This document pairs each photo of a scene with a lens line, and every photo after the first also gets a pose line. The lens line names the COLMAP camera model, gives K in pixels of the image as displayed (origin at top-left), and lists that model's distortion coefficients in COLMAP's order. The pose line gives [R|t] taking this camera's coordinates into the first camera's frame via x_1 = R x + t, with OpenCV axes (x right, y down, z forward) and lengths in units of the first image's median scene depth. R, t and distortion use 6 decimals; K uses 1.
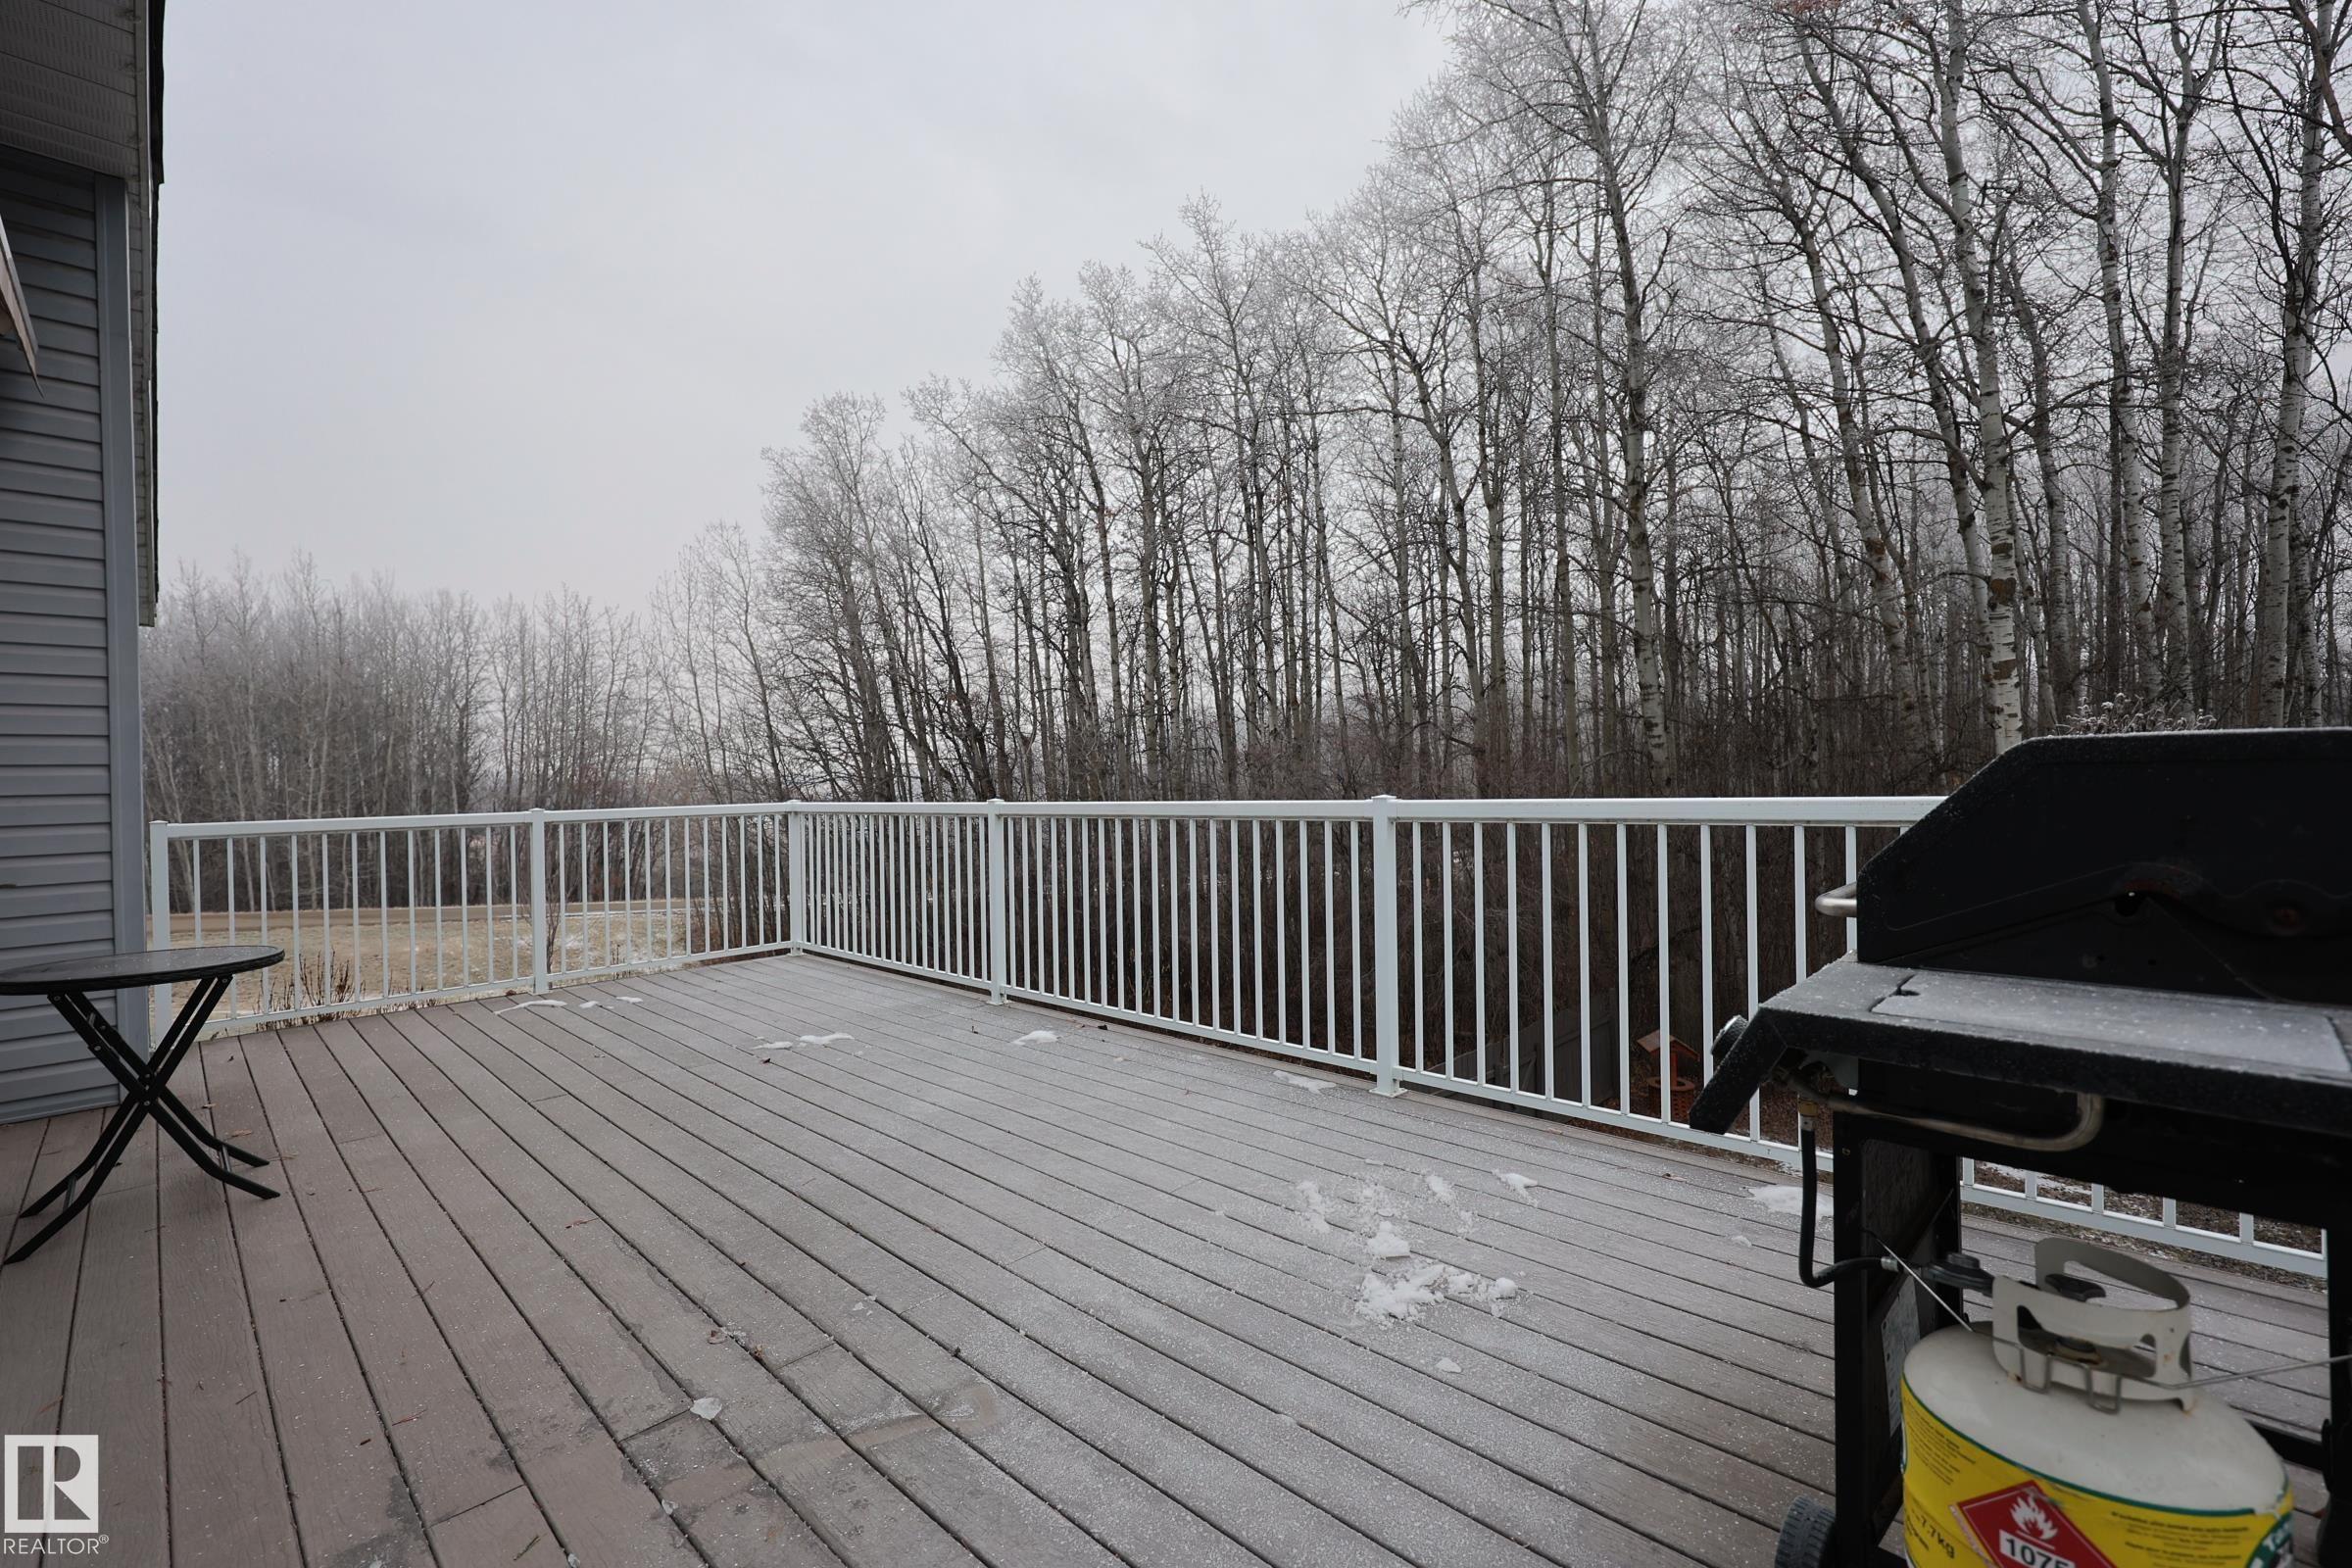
lens RADIAL K [[1014.6, 0, 1176.0], [0, 1014.6, 784.0], [0, 0, 1]] dist [-0.022591, 0.000220]
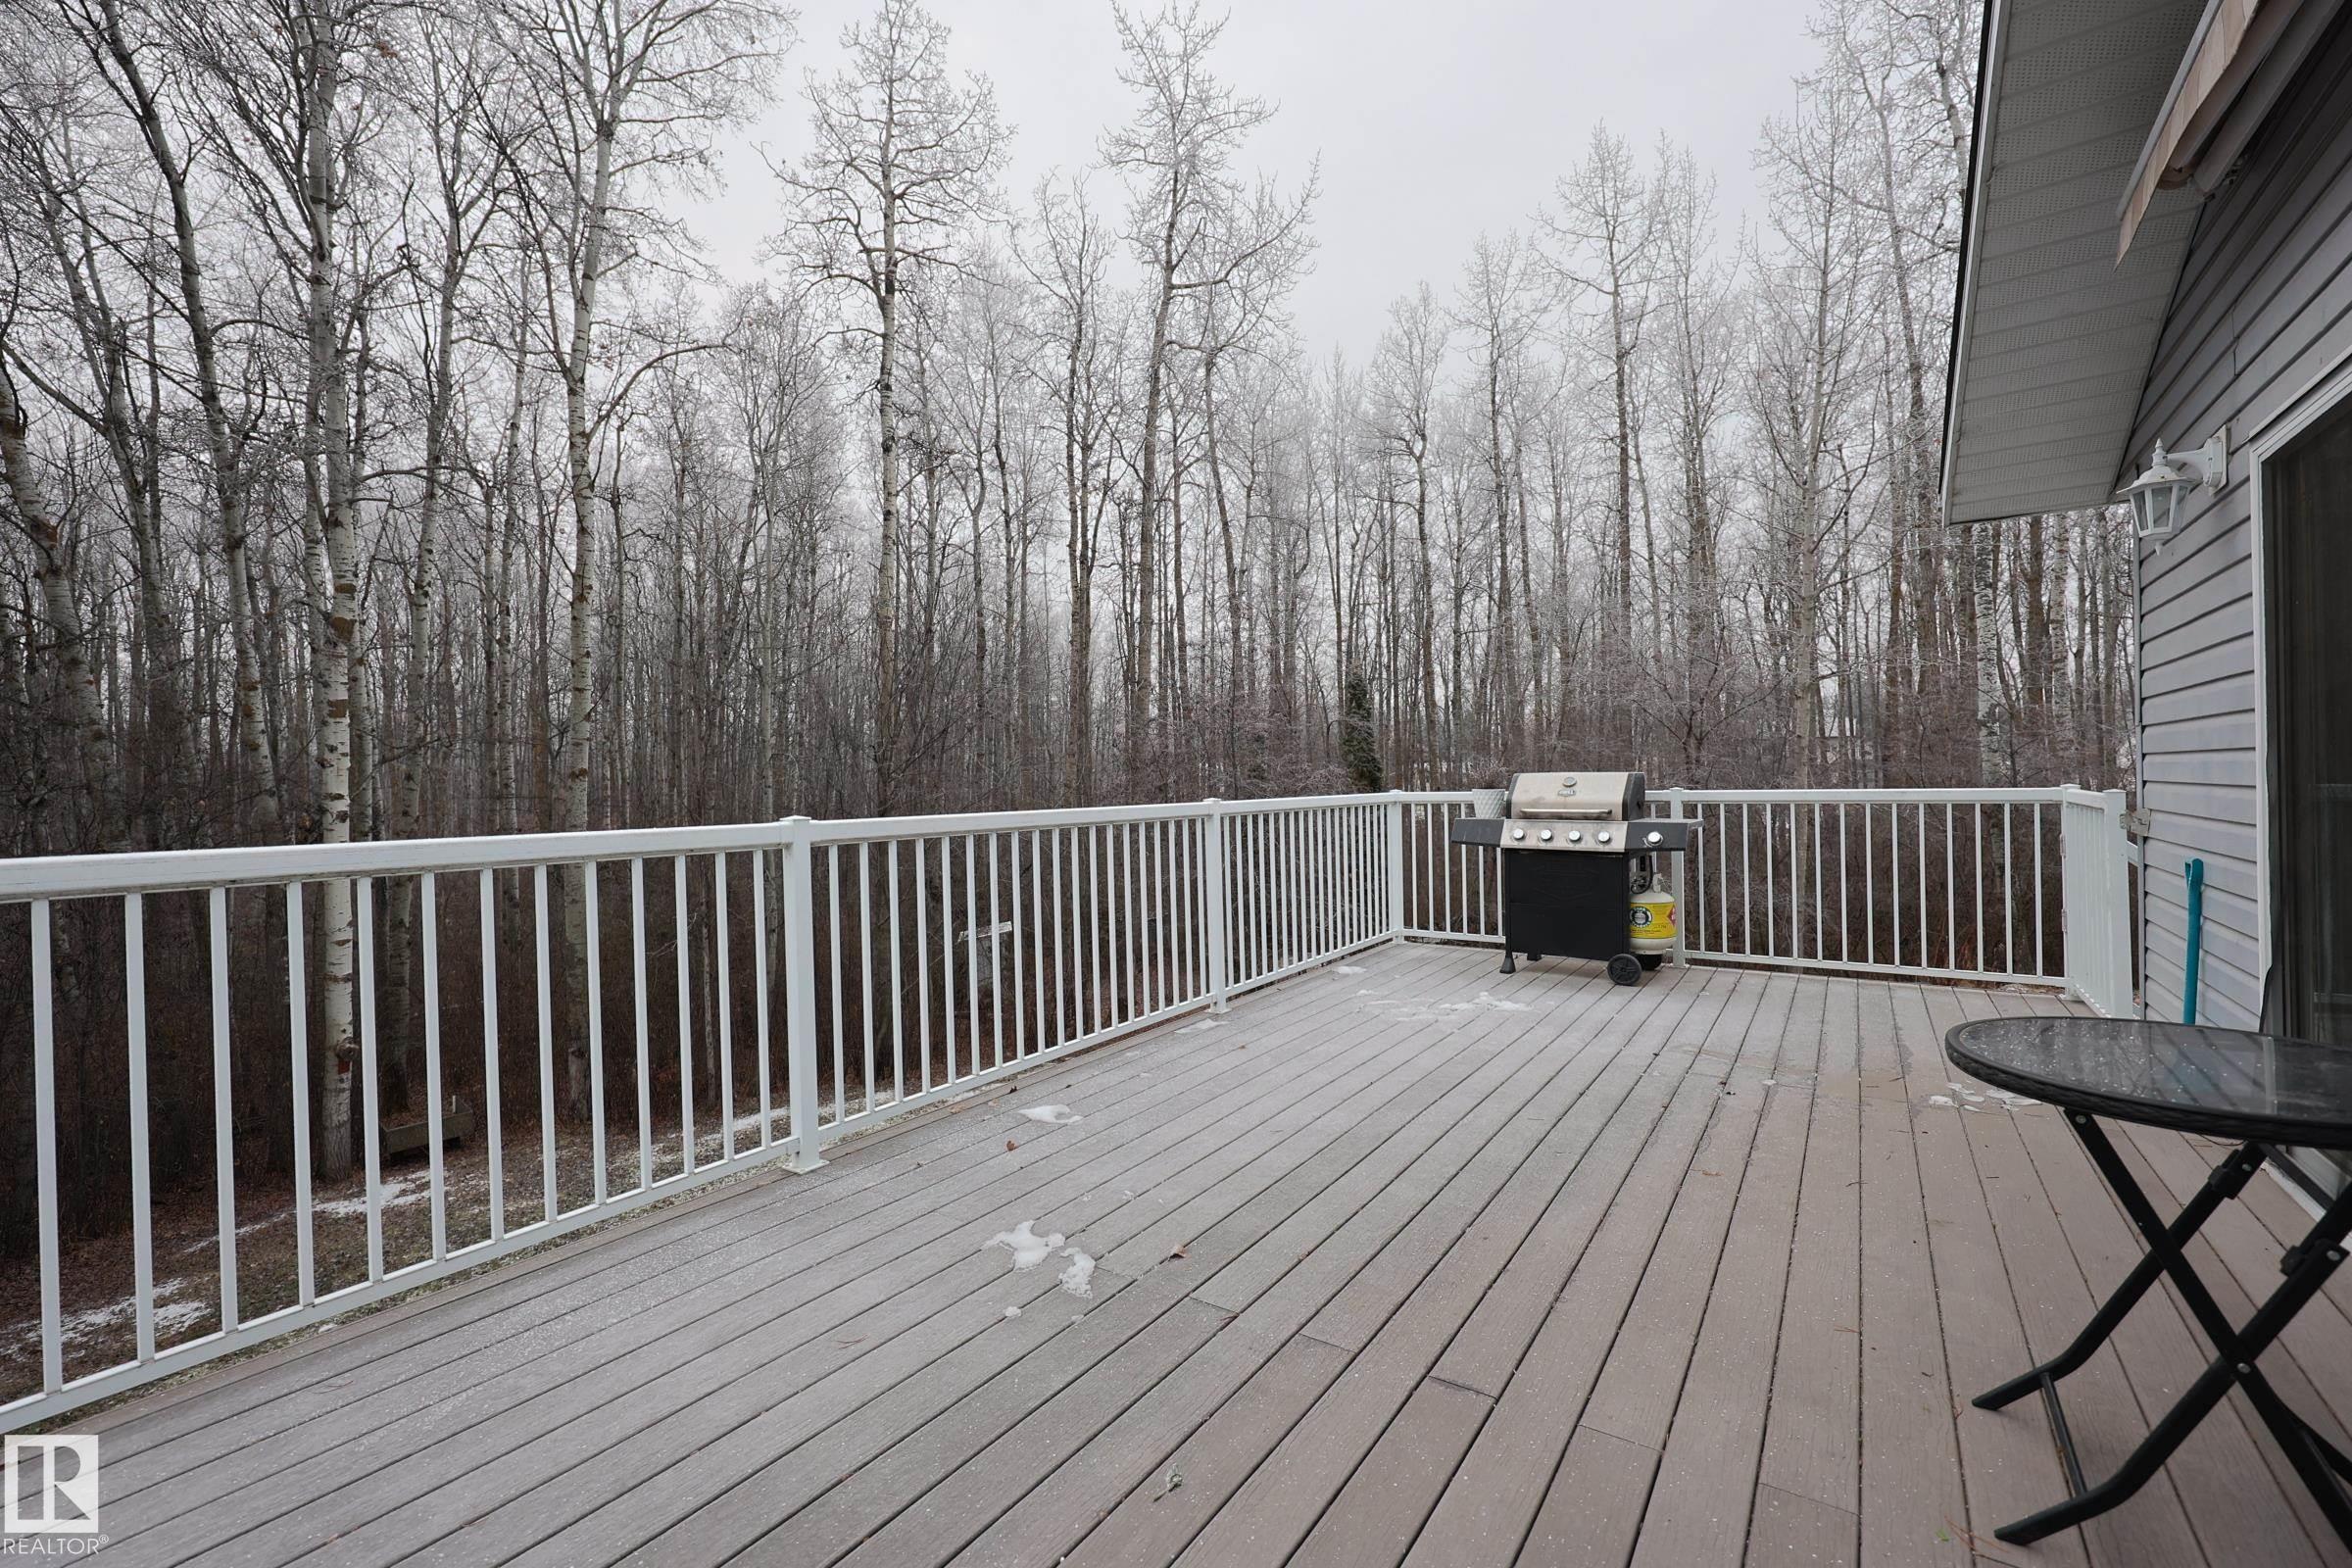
lens RADIAL K [[1003.7, 0, 1176.0], [0, 1003.7, 784.0], [0, 0, 1]] dist [-0.002435, -0.000213]
pose [[-0.167924, 0.022051, 0.985553, -1.151619], [0.026939, 0.999479, -0.017773, 0.009634], [-0.985432, 0.023566, -0.168430, 1.265827]]
